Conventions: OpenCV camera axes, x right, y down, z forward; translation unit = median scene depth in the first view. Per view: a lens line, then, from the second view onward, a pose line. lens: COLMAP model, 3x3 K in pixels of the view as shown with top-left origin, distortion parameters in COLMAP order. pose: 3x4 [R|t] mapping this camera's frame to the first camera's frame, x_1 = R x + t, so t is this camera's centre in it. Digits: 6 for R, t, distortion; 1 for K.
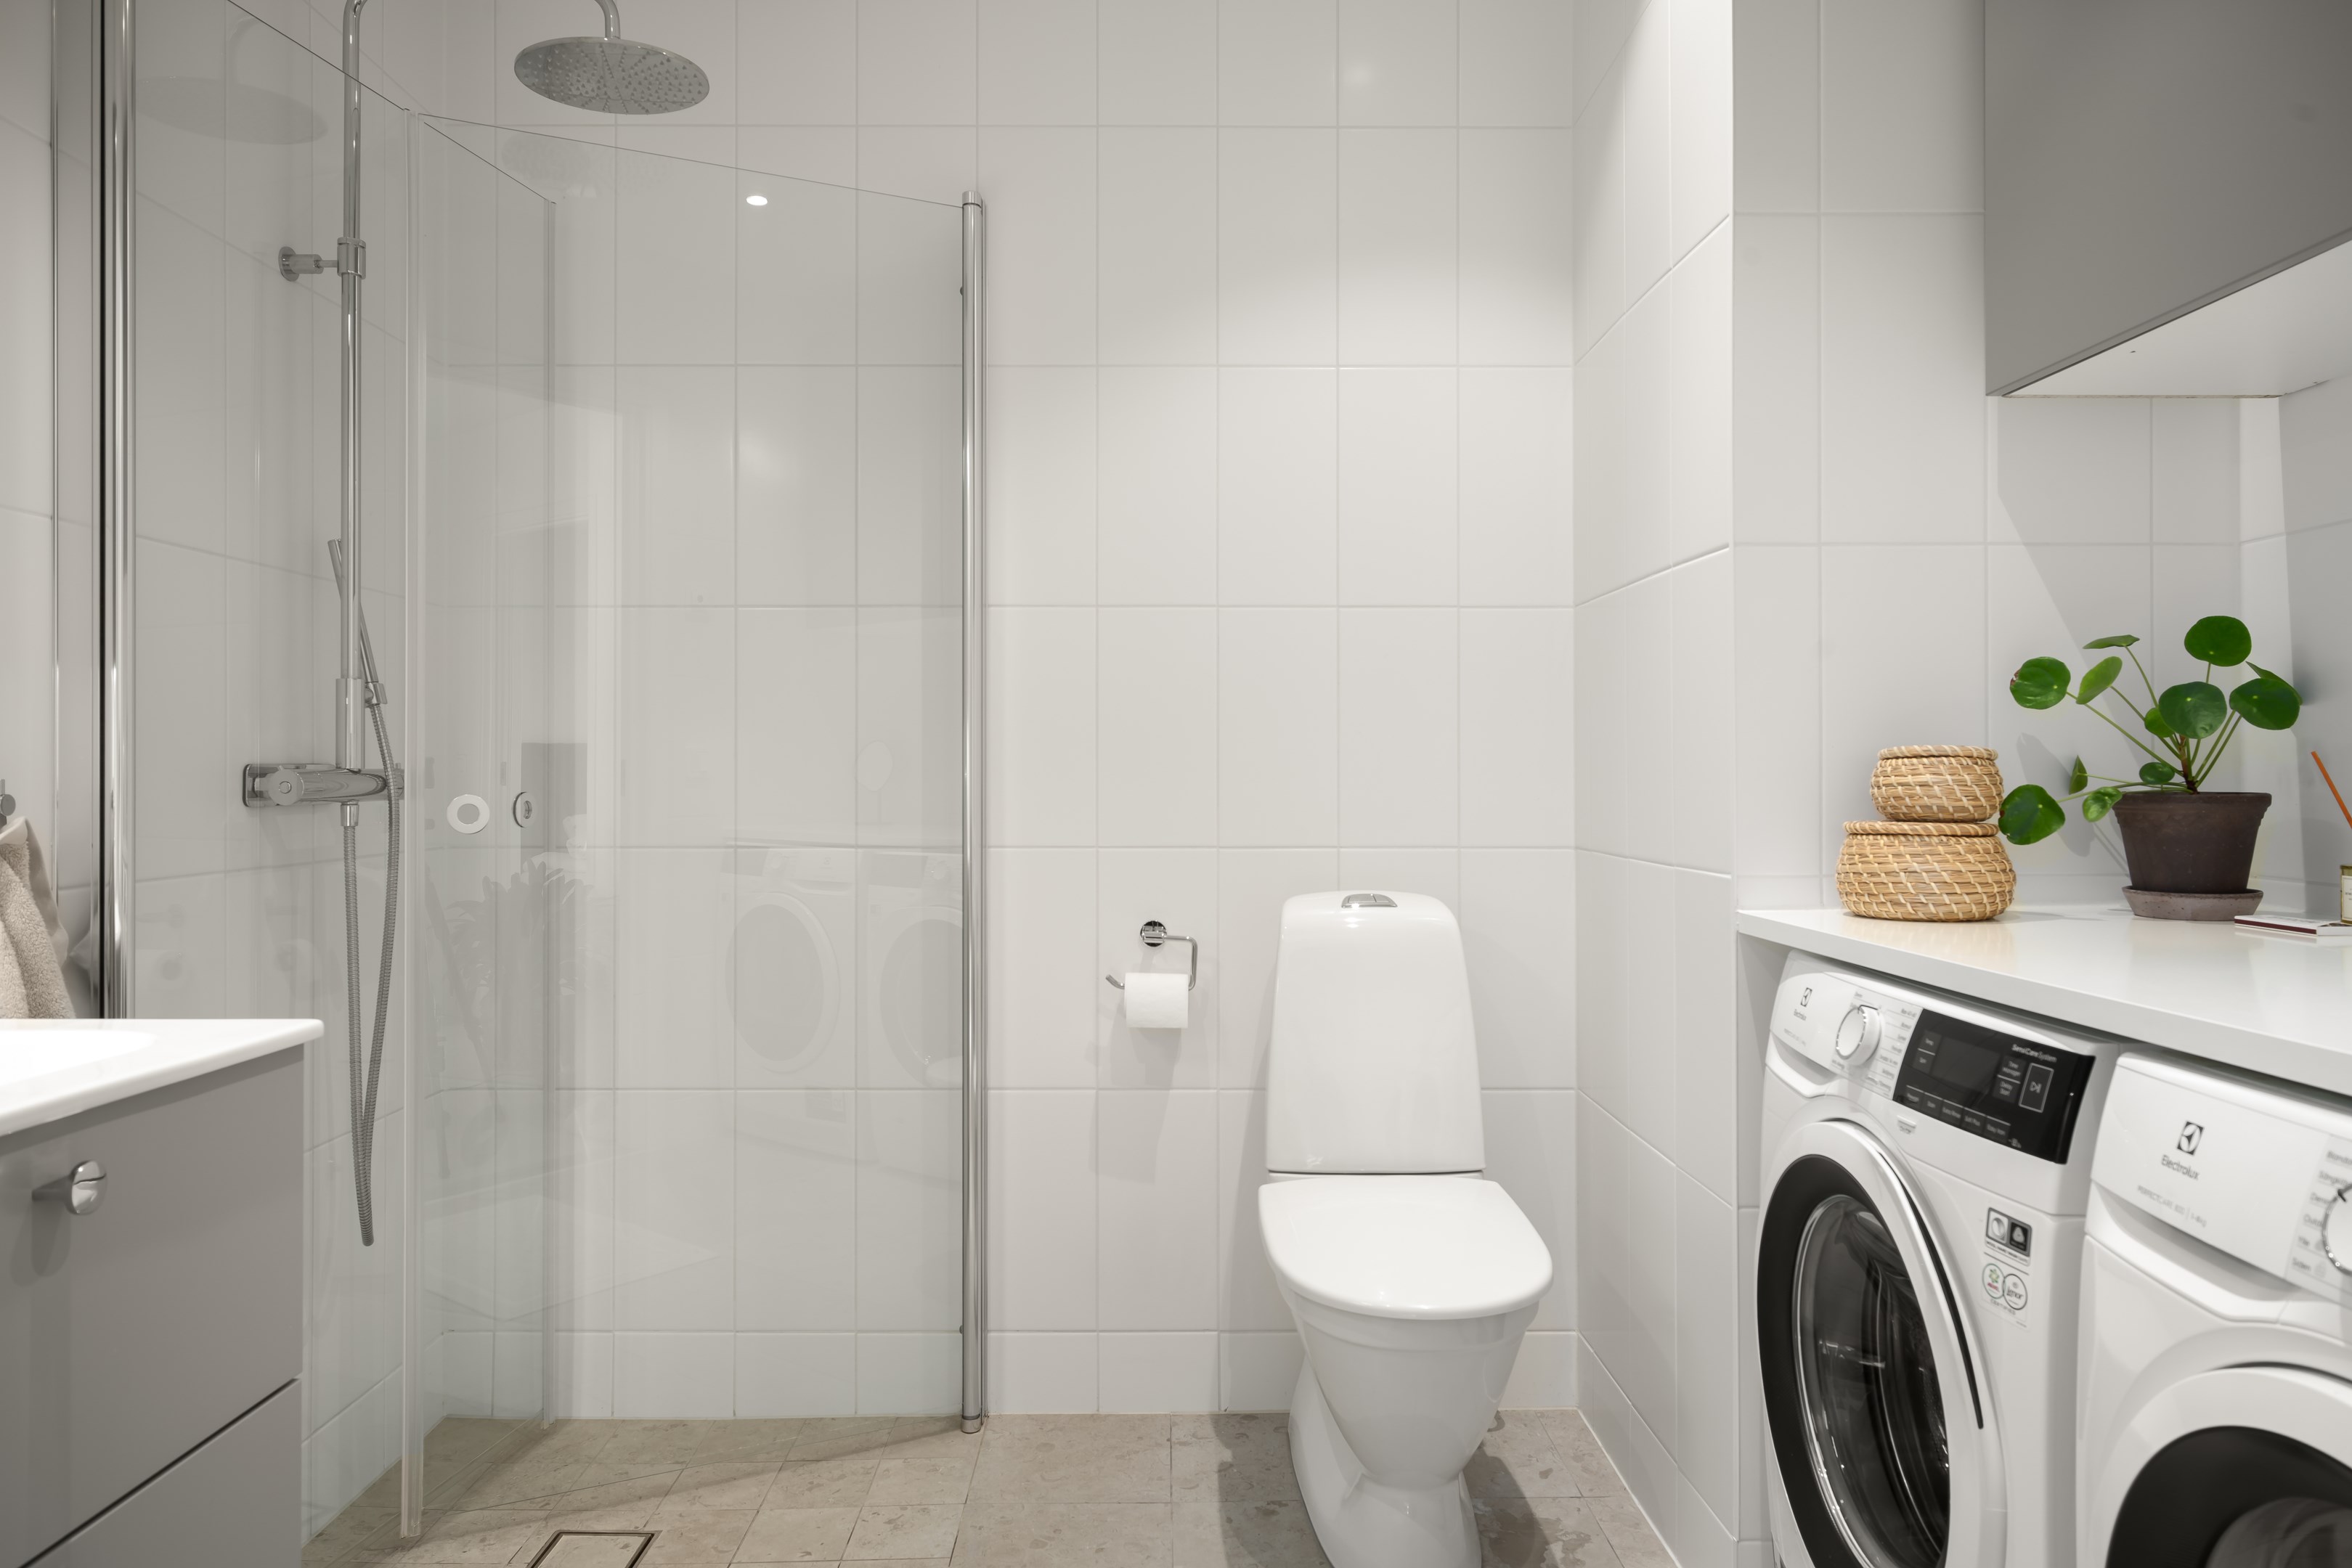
lens RADIAL K [[1484.5, 0, 1176.0], [0, 1484.5, 784.0], [0, 0, 1]] dist [0.002157, 0.000356]
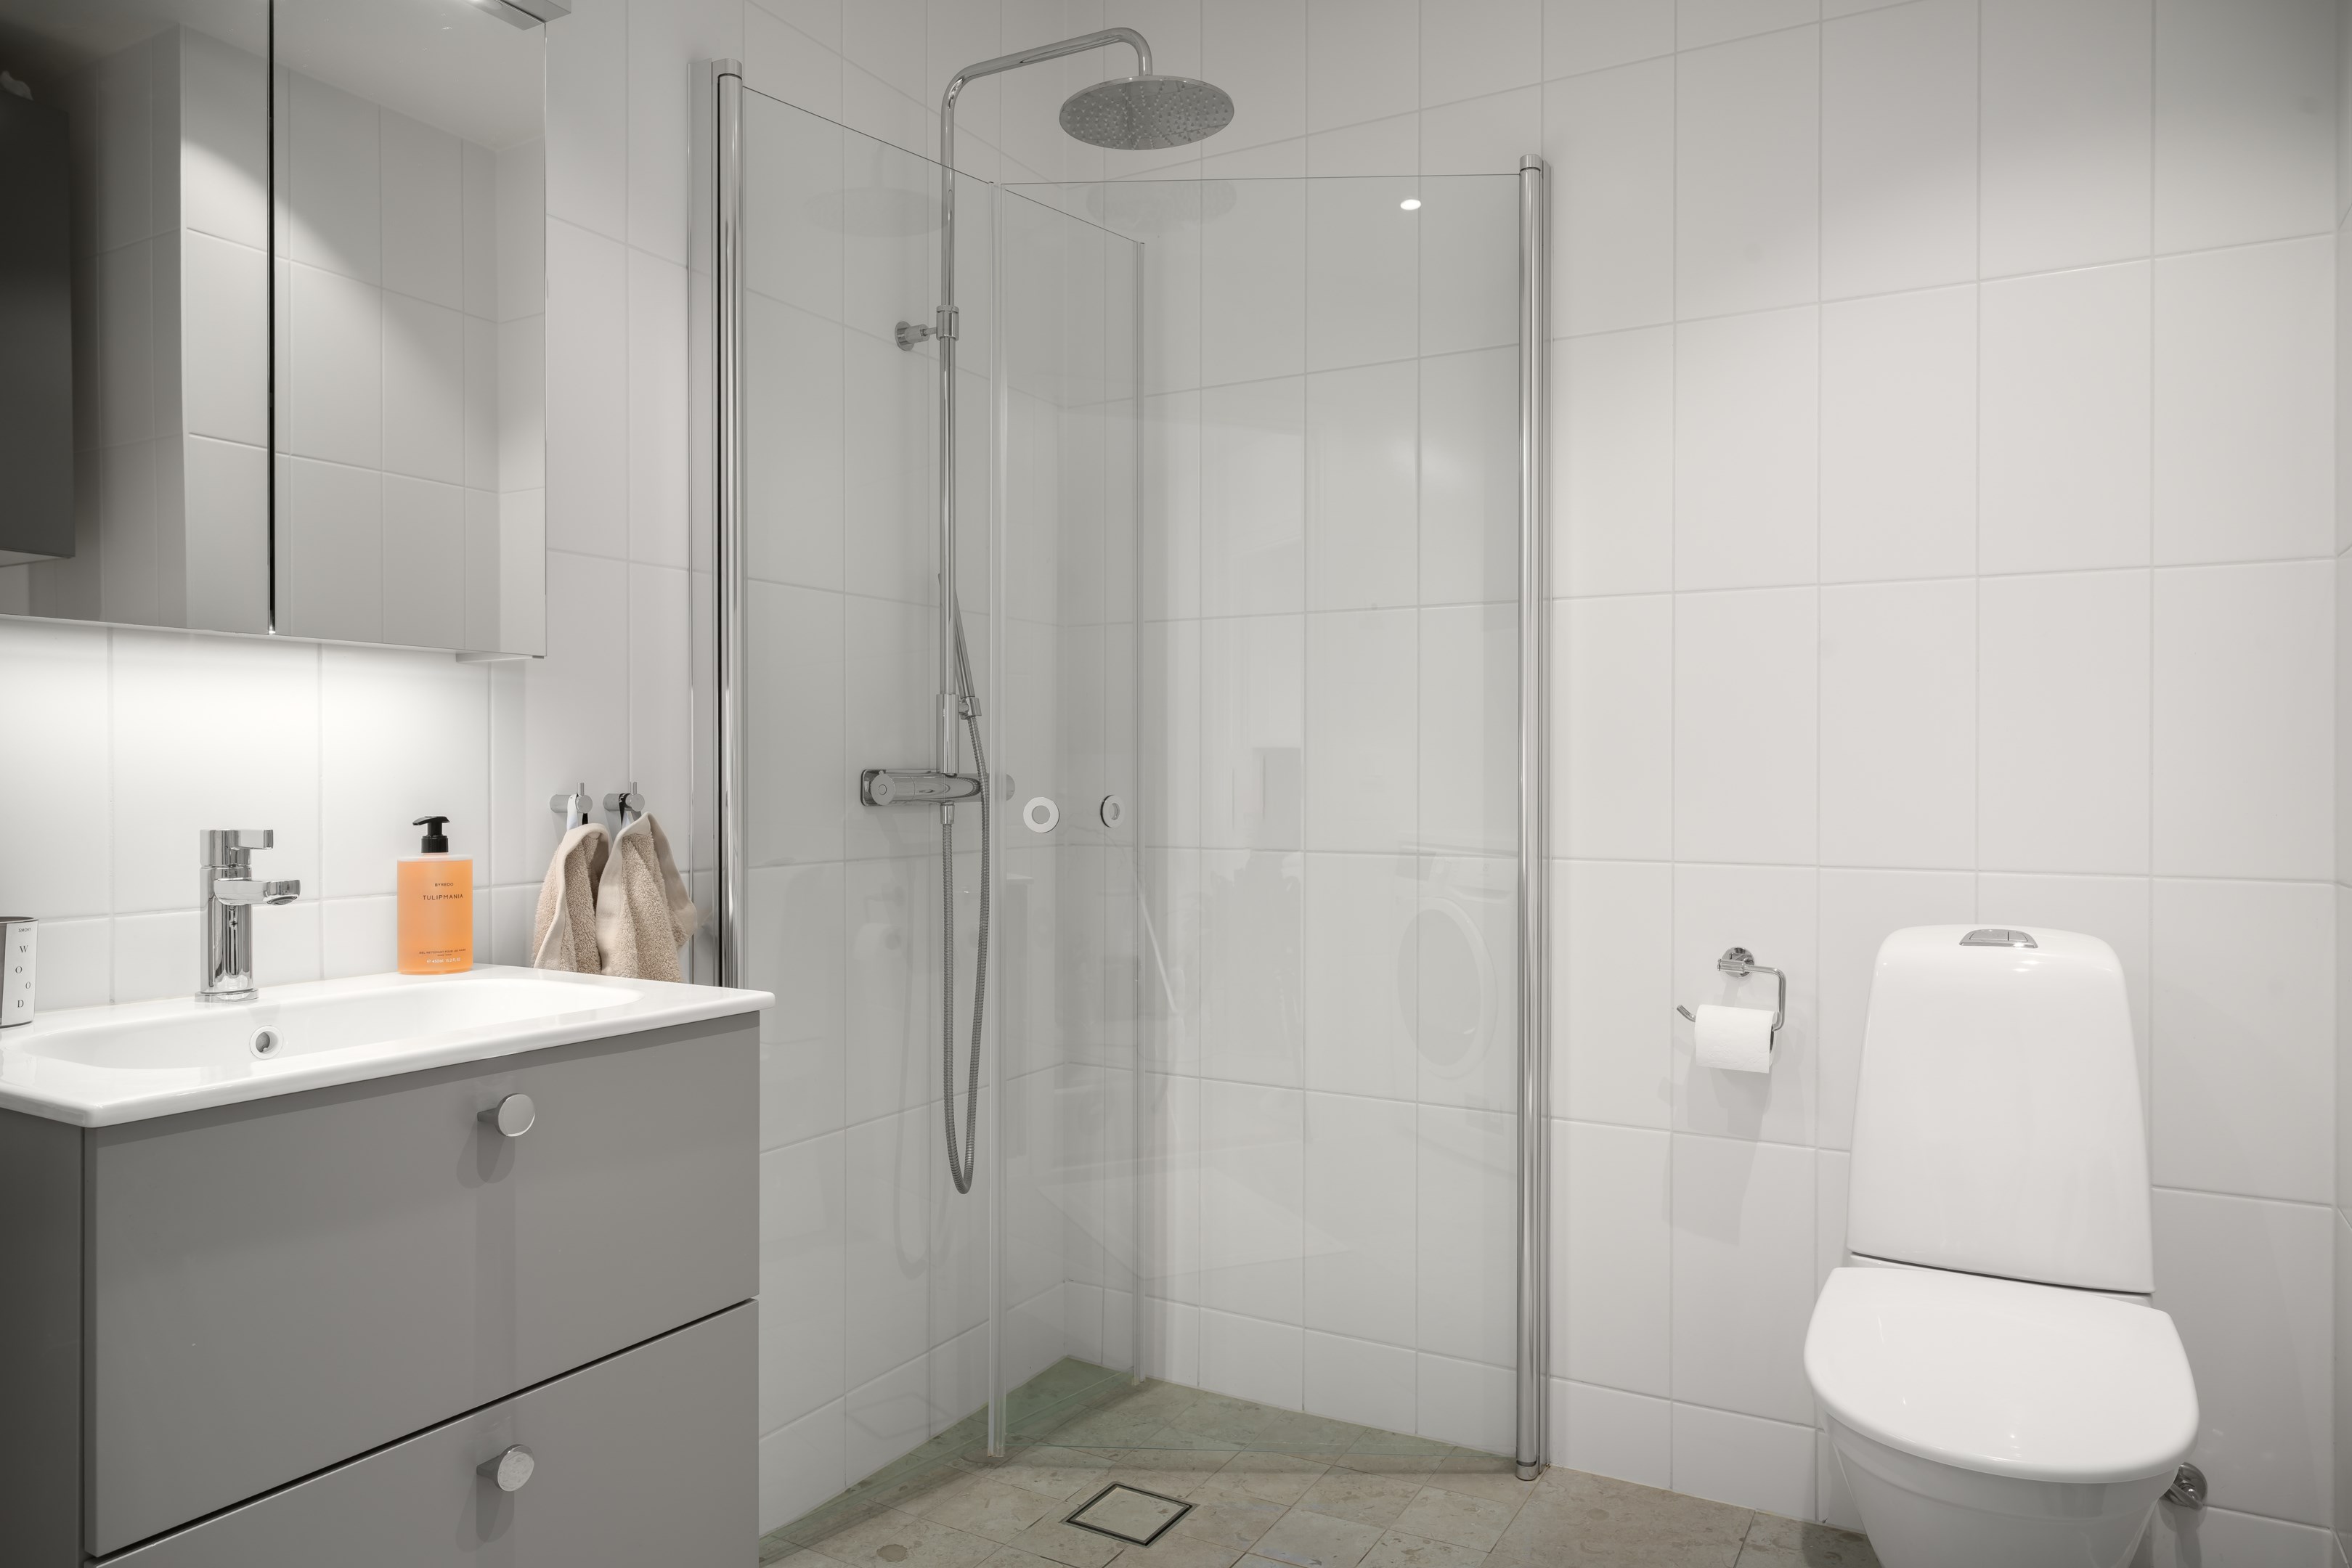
lens RADIAL K [[1502.1, 0, 1268.0], [0, 1502.1, 799.5], [0, 0, 1]] dist [0.000784, -0.003264]
pose [[0.874962, 0.010192, -0.484085, 0.184931], [-0.006044, 0.999930, 0.010129, -0.002957], [0.484155, -0.005937, 0.874962, 0.095879]]
